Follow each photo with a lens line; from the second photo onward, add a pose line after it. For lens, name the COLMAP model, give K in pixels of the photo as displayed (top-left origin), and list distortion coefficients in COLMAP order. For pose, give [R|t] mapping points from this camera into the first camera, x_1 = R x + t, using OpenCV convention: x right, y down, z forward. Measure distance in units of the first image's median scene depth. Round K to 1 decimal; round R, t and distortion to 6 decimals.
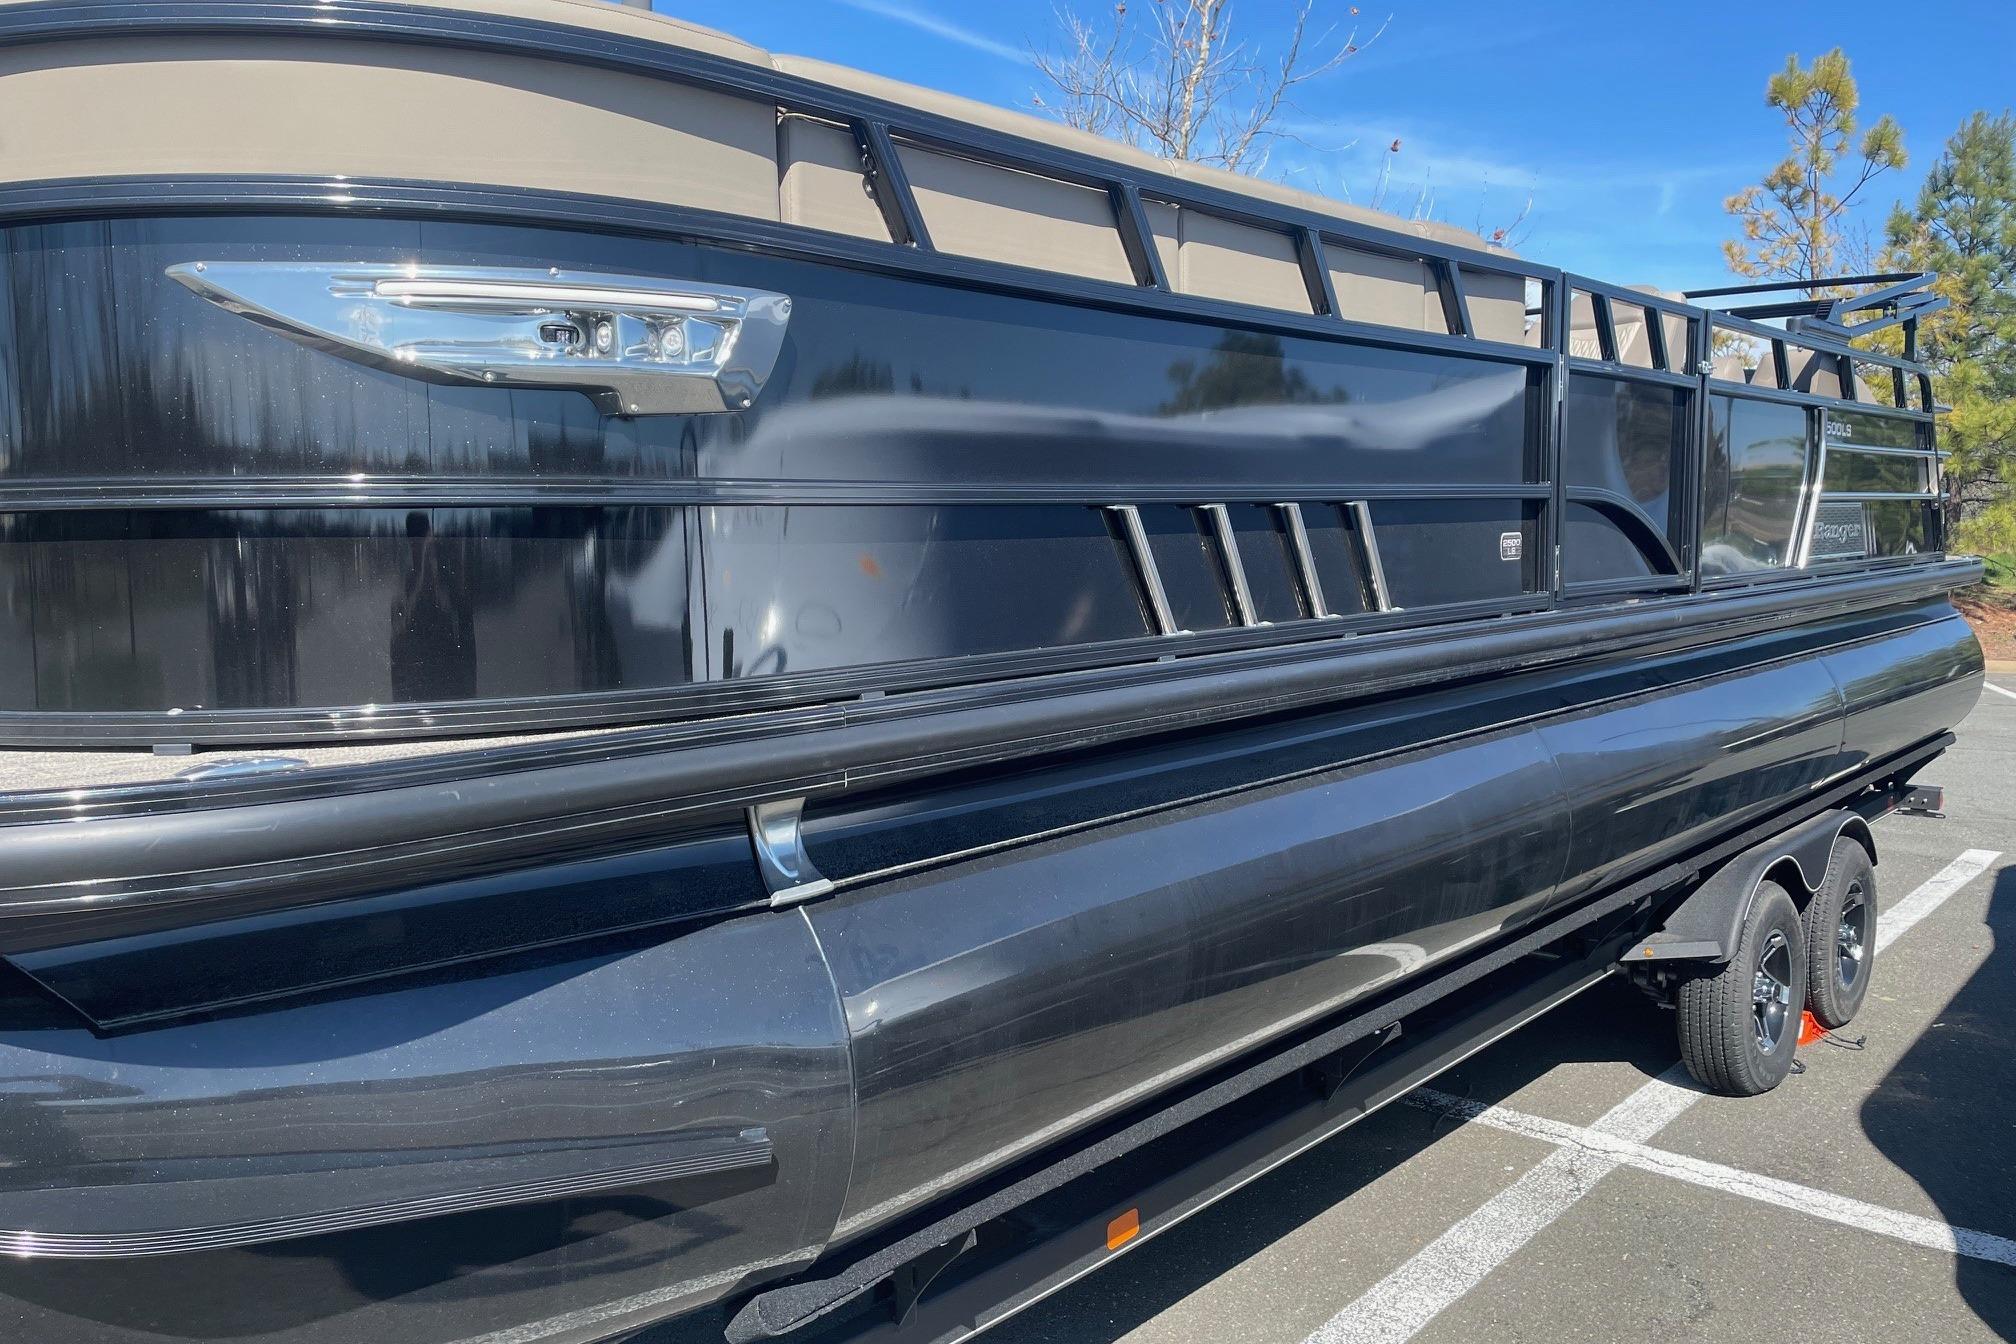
lens RADIAL K [[1512.7, 0, 1008.0], [0, 1512.7, 672.0], [0, 0, 1]] dist [0.067306, -0.092445]
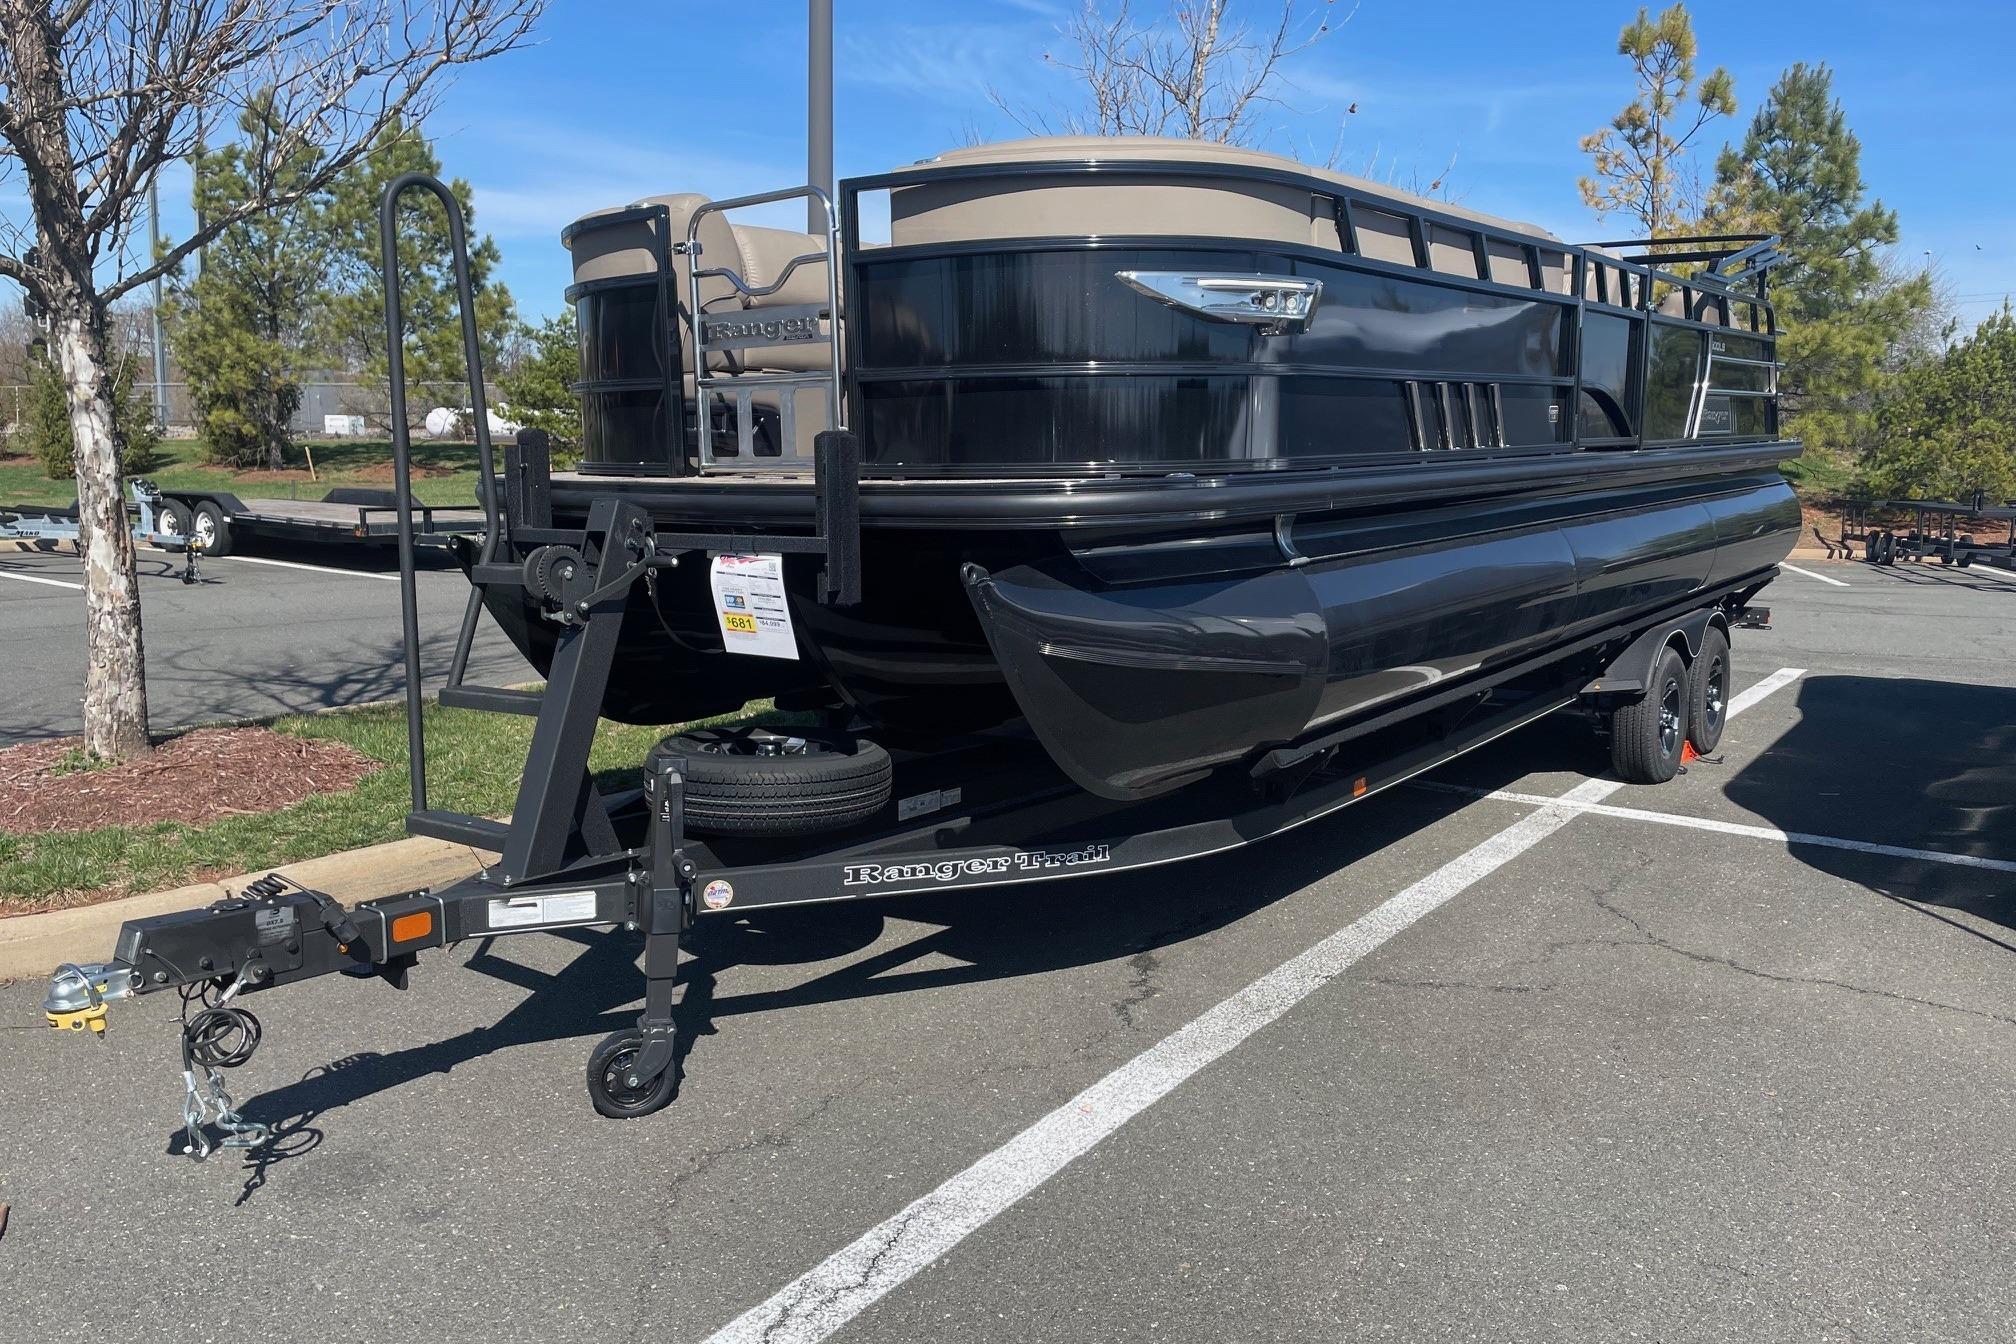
lens RADIAL K [[1512.7, 0, 1008.0], [0, 1512.7, 672.0], [0, 0, 1]] dist [0.067306, -0.092445]
pose [[0.994912, -0.009801, 0.100274, -0.281662], [0.003980, 0.998303, 0.058089, 0.064974], [-0.100673, -0.057394, 0.993263, -0.404813]]
